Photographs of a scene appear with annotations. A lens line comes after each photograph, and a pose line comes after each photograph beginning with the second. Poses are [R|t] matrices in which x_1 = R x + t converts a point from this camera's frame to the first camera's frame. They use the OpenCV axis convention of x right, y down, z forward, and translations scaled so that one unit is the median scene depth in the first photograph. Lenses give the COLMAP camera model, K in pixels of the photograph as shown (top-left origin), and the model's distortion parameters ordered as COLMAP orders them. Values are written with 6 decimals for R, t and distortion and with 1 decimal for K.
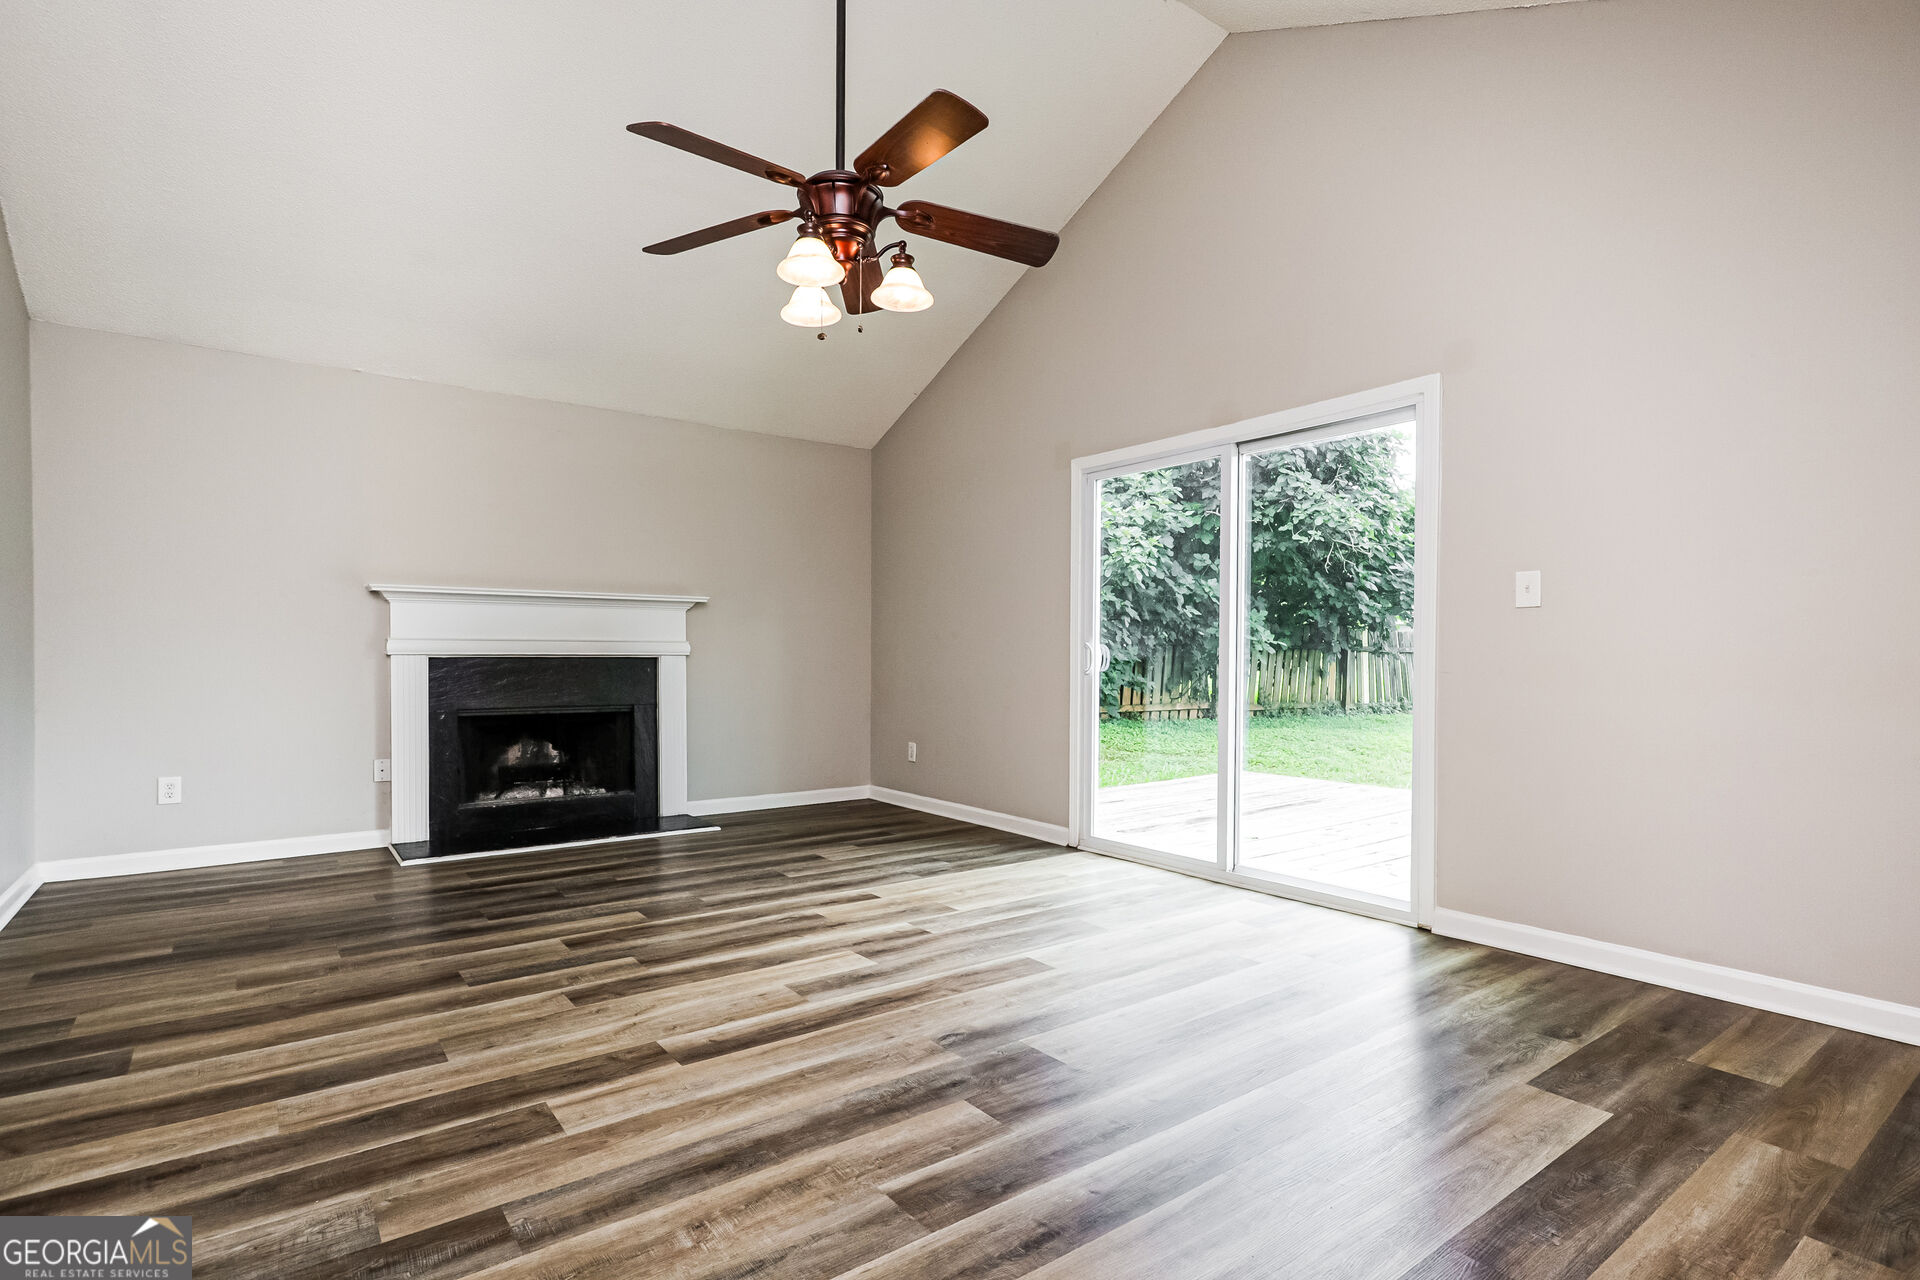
lens RADIAL K [[921.7, 0, 961.0], [0, 921.7, 650.1], [0, 0, 1]] dist [-0.000210, 0.002844]
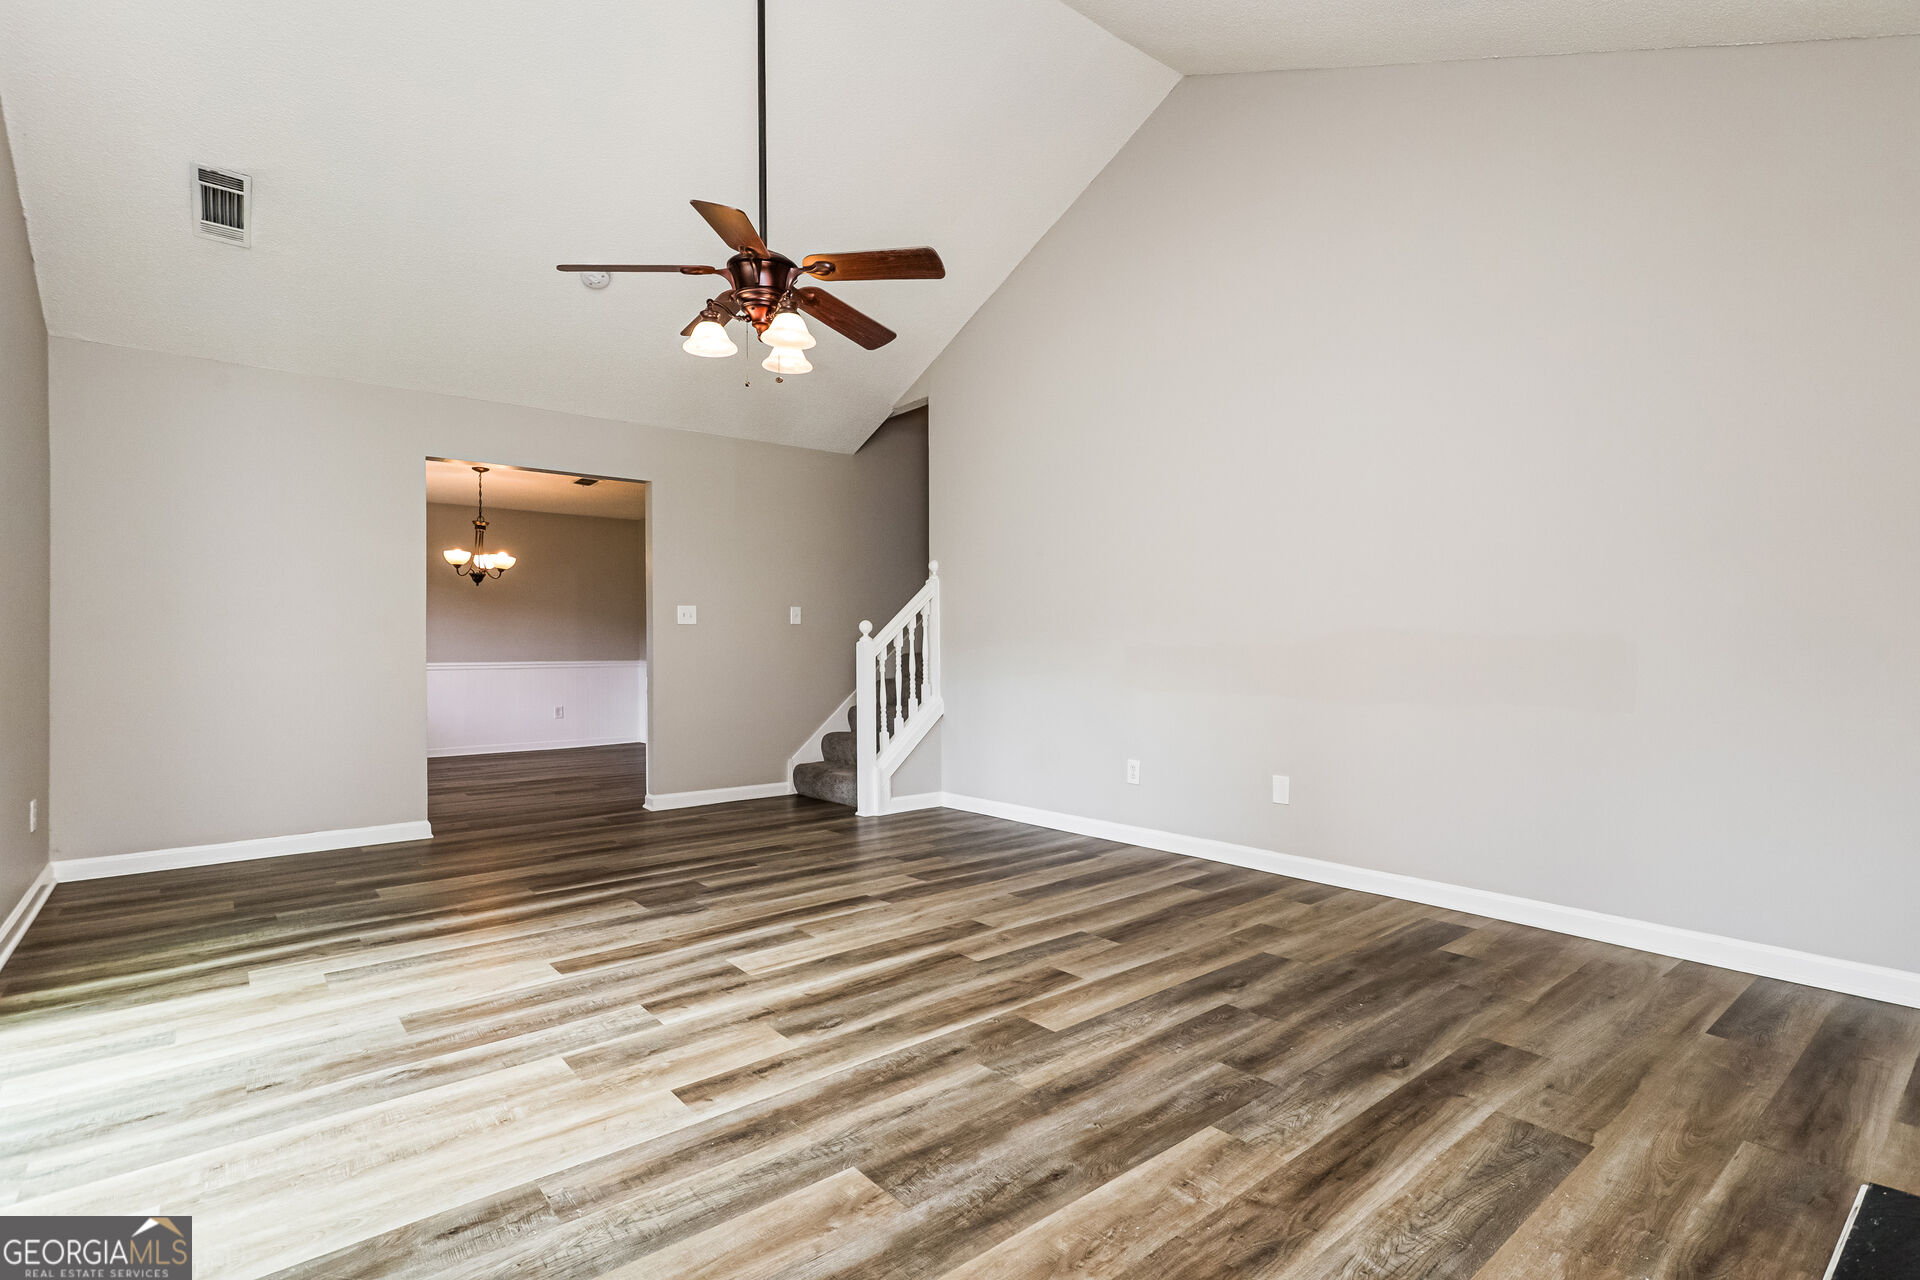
lens RADIAL K [[921.7, 0, 964.9], [0, 921.7, 644.3], [0, 0, 1]] dist [-0.000210, 0.002844]
pose [[-0.999140, 0.003816, -0.041293, -0.297749], [0.004232, 0.999941, -0.009989, 0.005930], [0.041252, -0.010155, -0.999097, 1.937060]]
